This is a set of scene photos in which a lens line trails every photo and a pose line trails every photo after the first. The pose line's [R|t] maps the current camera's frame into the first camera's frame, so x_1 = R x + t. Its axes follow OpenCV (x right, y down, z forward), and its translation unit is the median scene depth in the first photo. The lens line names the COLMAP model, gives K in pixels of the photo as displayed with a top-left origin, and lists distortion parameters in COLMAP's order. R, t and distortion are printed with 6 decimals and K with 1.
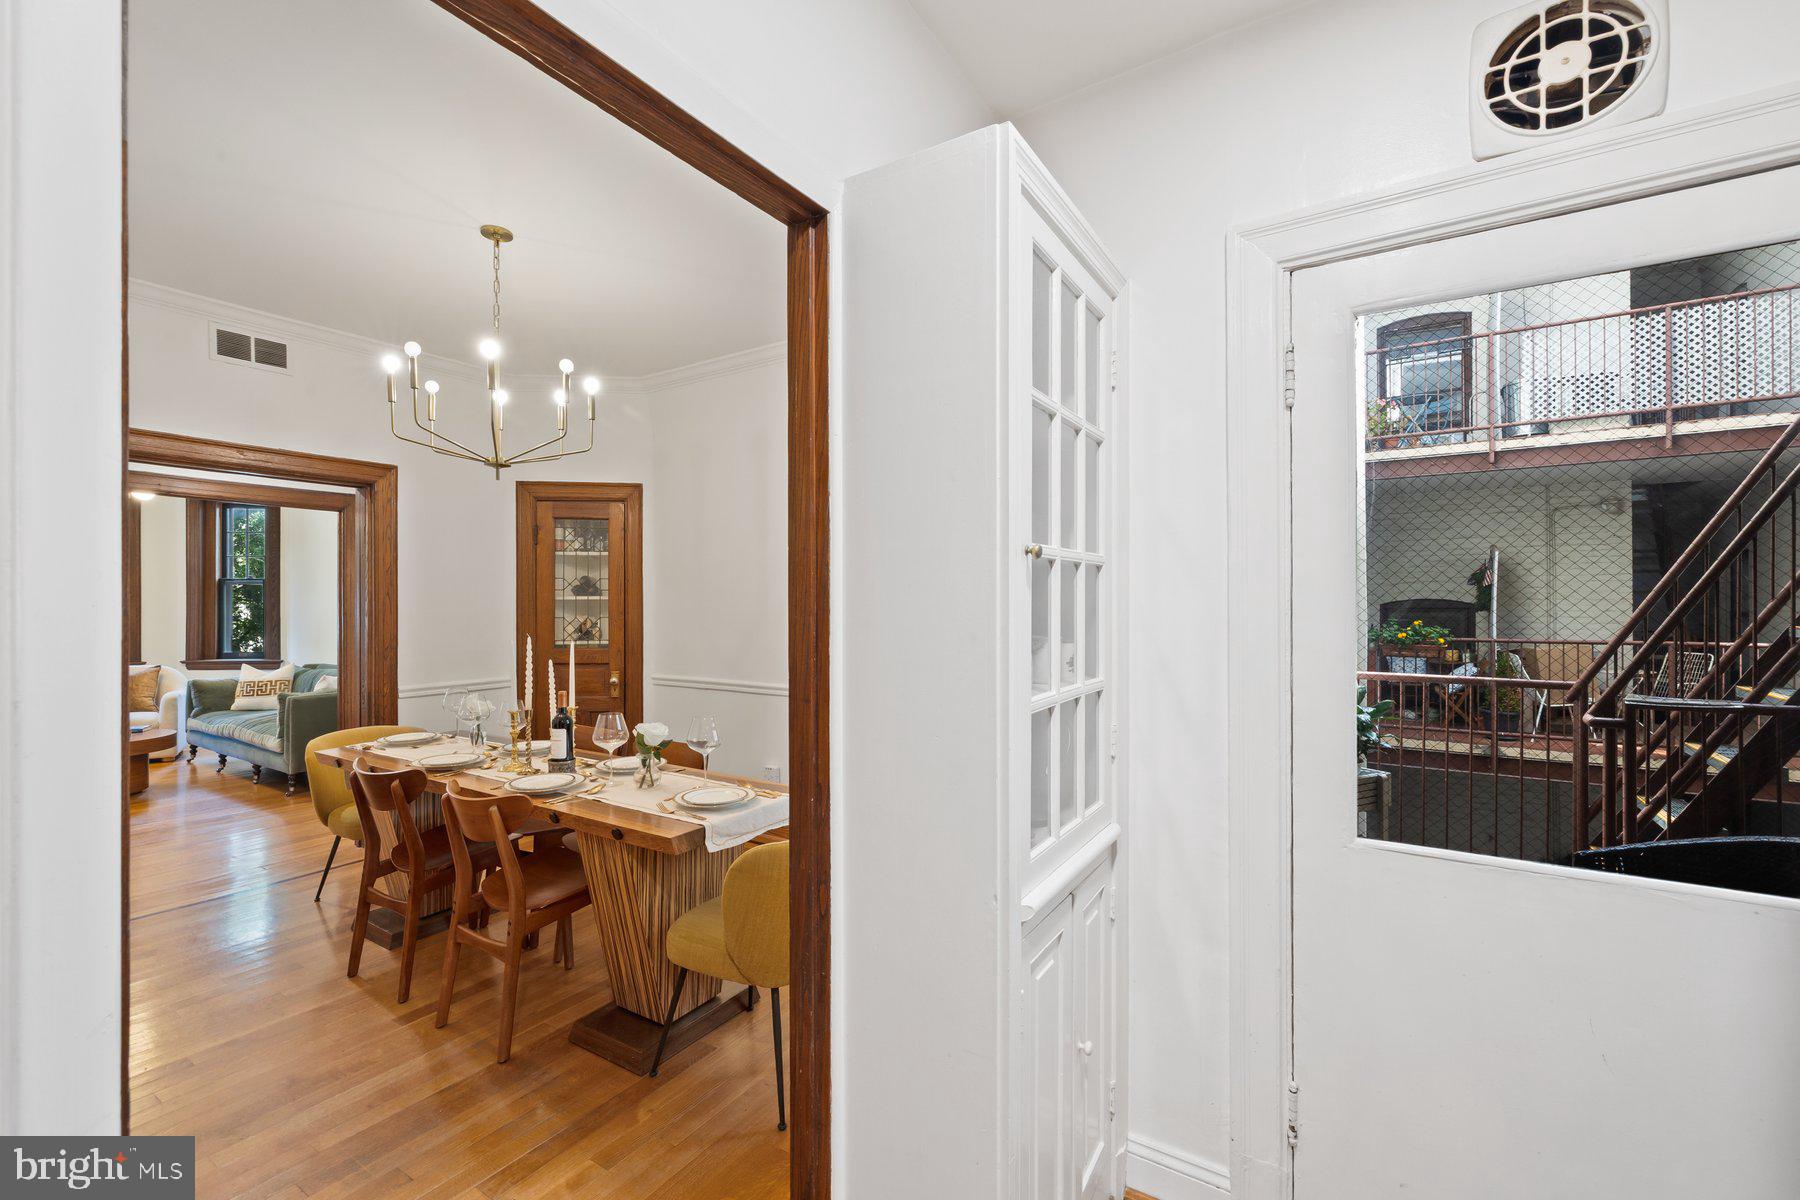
lens RADIAL K [[764.7, 0, 907.3], [0, 764.7, 598.0], [0, 0, 1]] dist [0.002196, 0.001097]
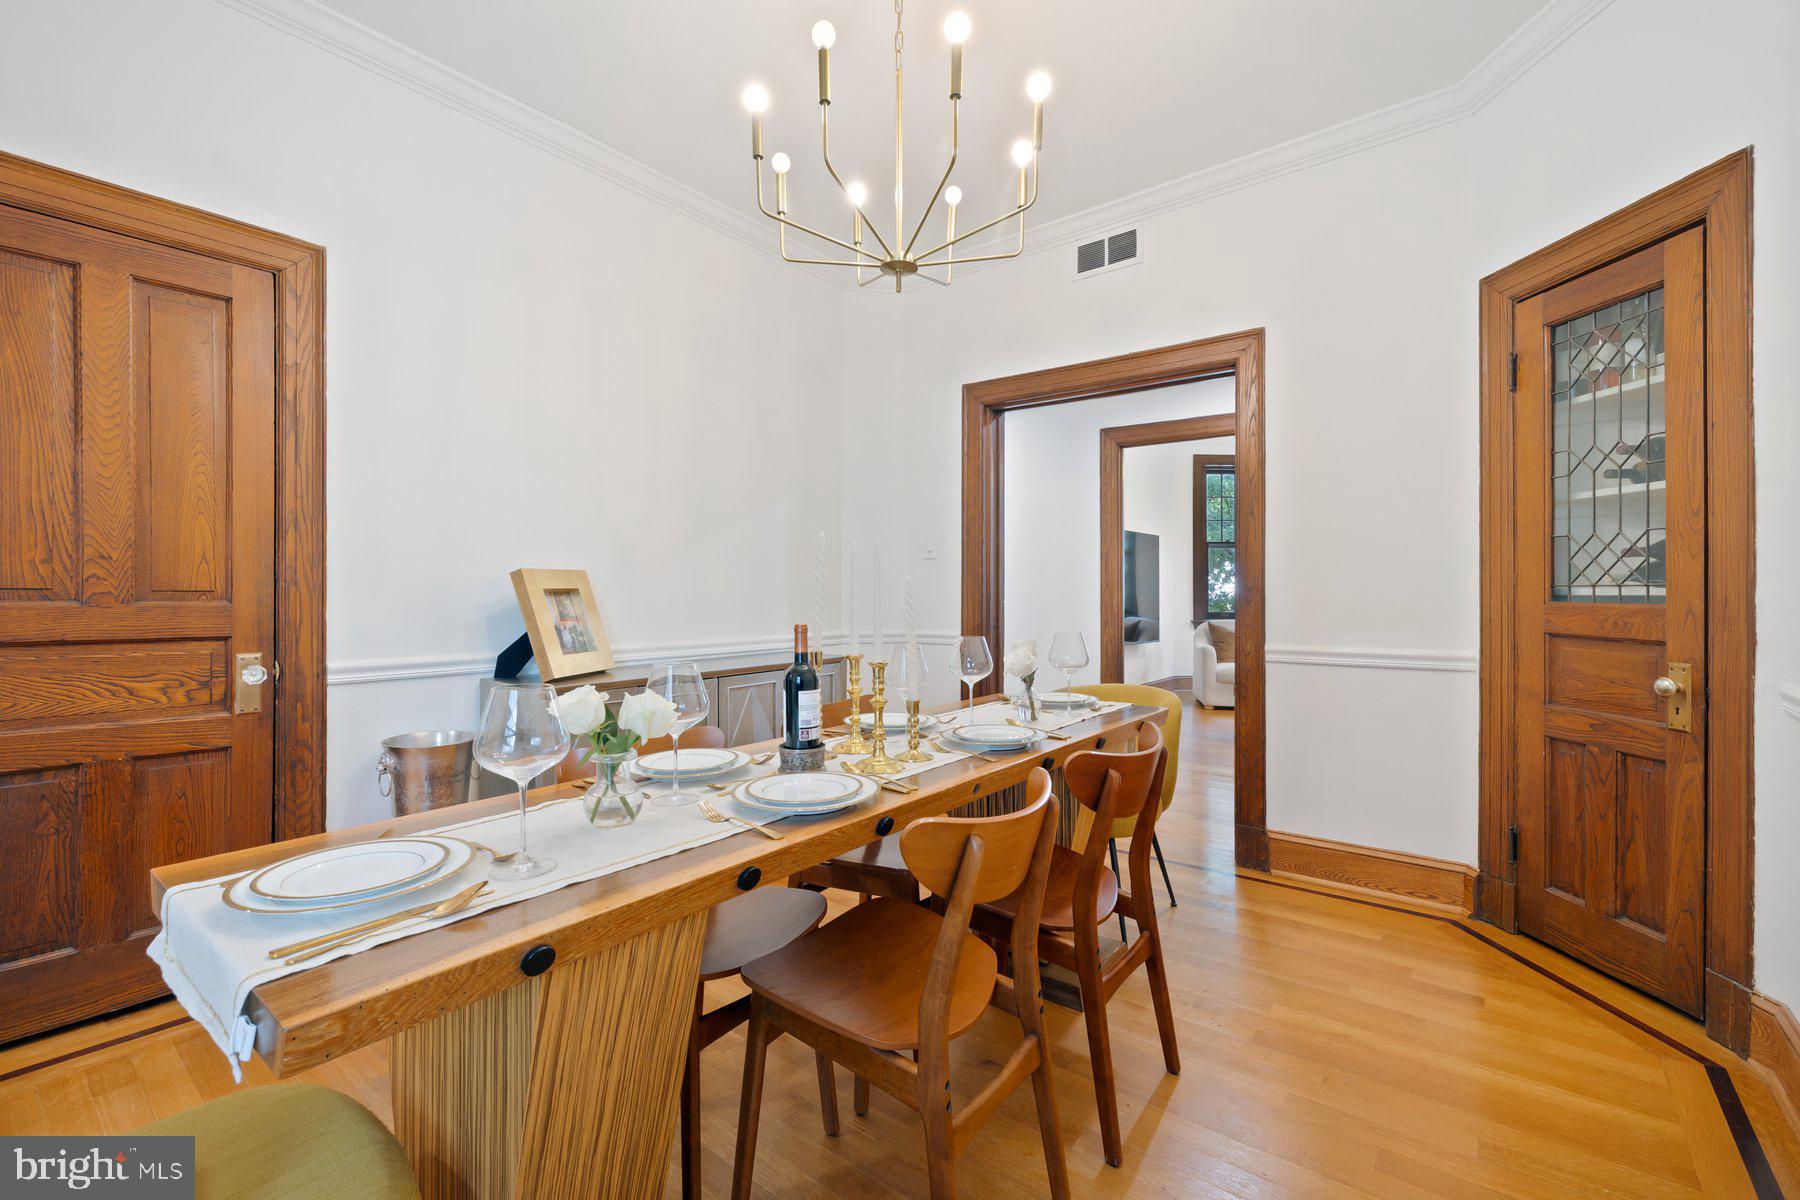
lens RADIAL K [[764.7, 0, 885.1], [0, 764.7, 593.1], [0, 0, 1]] dist [0.002196, 0.001097]
pose [[-0.123174, 0.009220, -0.992342, 0.088330], [0.005768, 0.999947, 0.008574, 0.077263], [0.992368, -0.004667, -0.123221, 0.926659]]
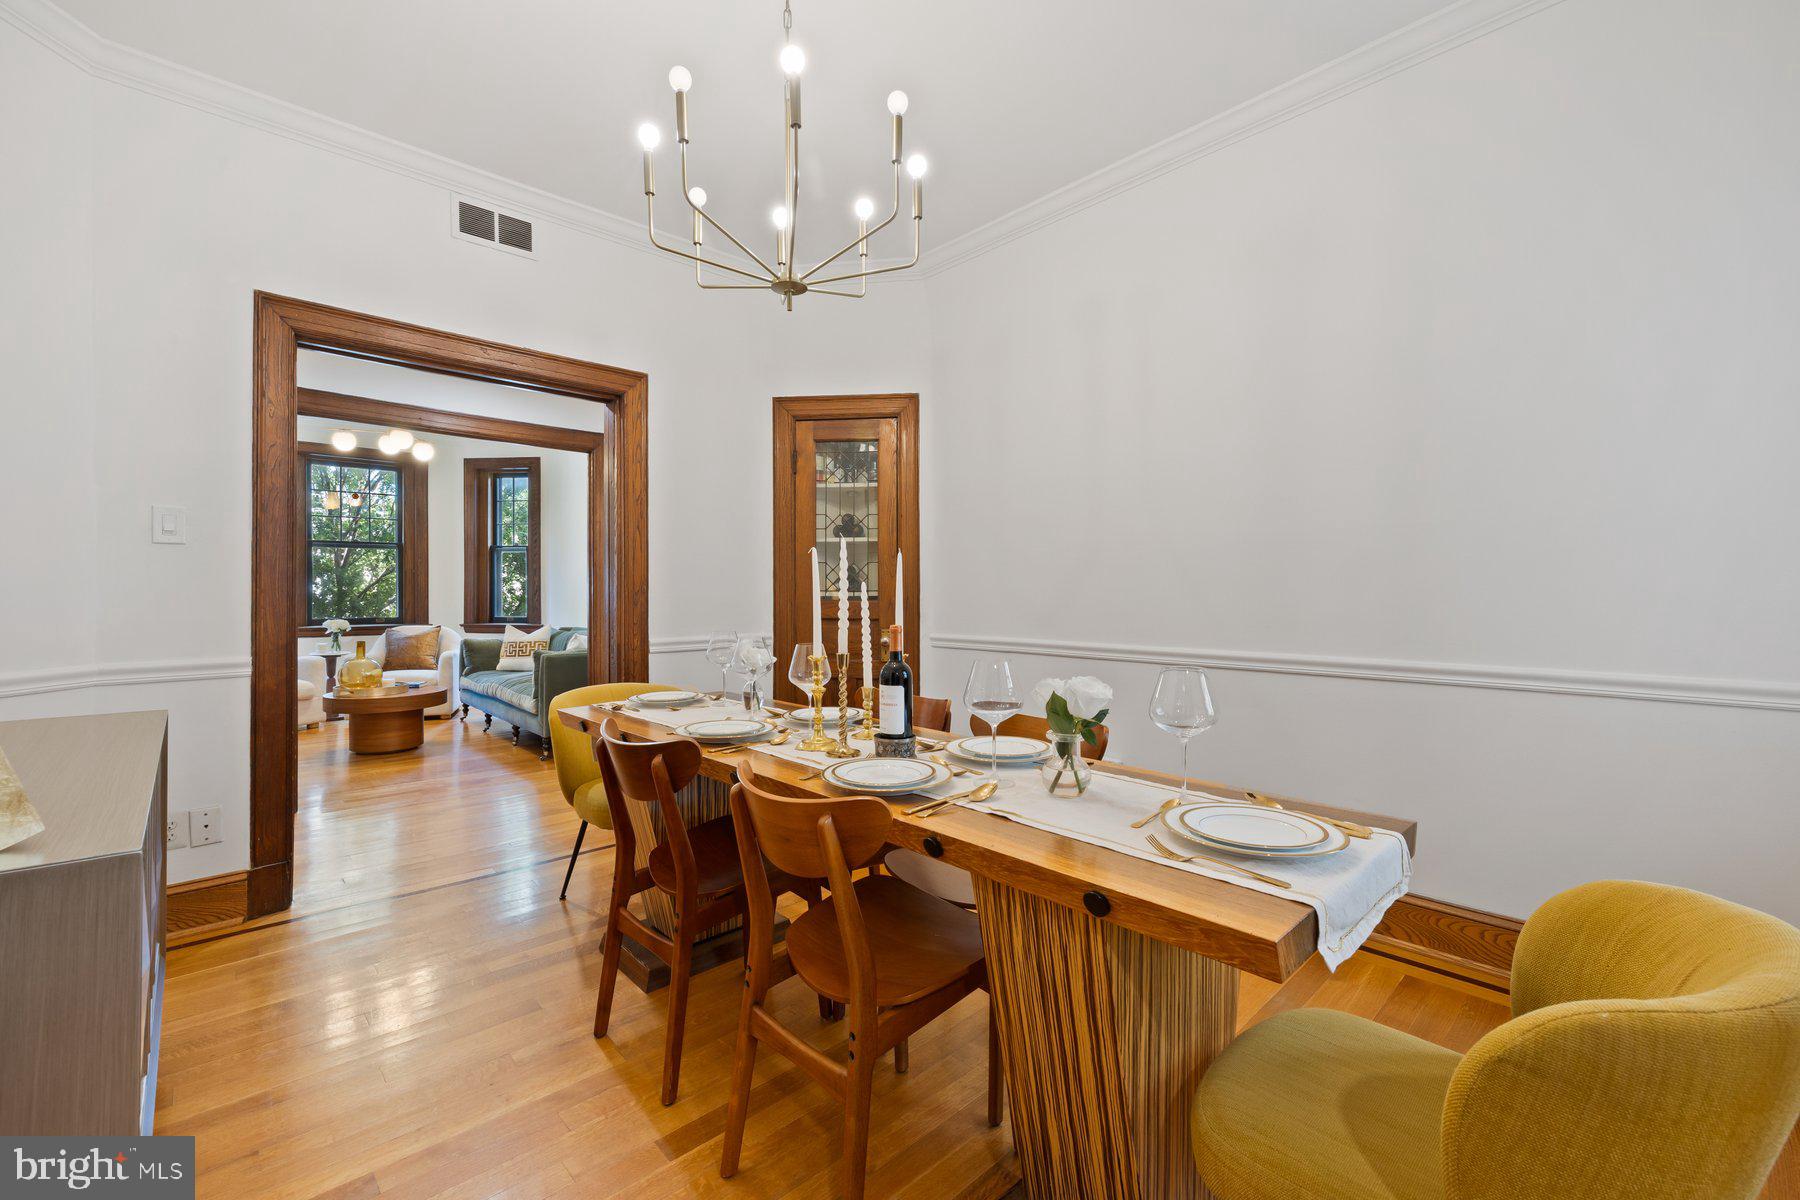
lens RADIAL K [[764.7, 0, 906.2], [0, 764.7, 592.6], [0, 0, 1]] dist [0.002196, 0.001097]
pose [[0.968850, 0.002509, -0.247636, -0.233850], [-0.000824, 0.999976, 0.006907, 0.073751], [0.247647, -0.006488, 0.968829, 0.327549]]
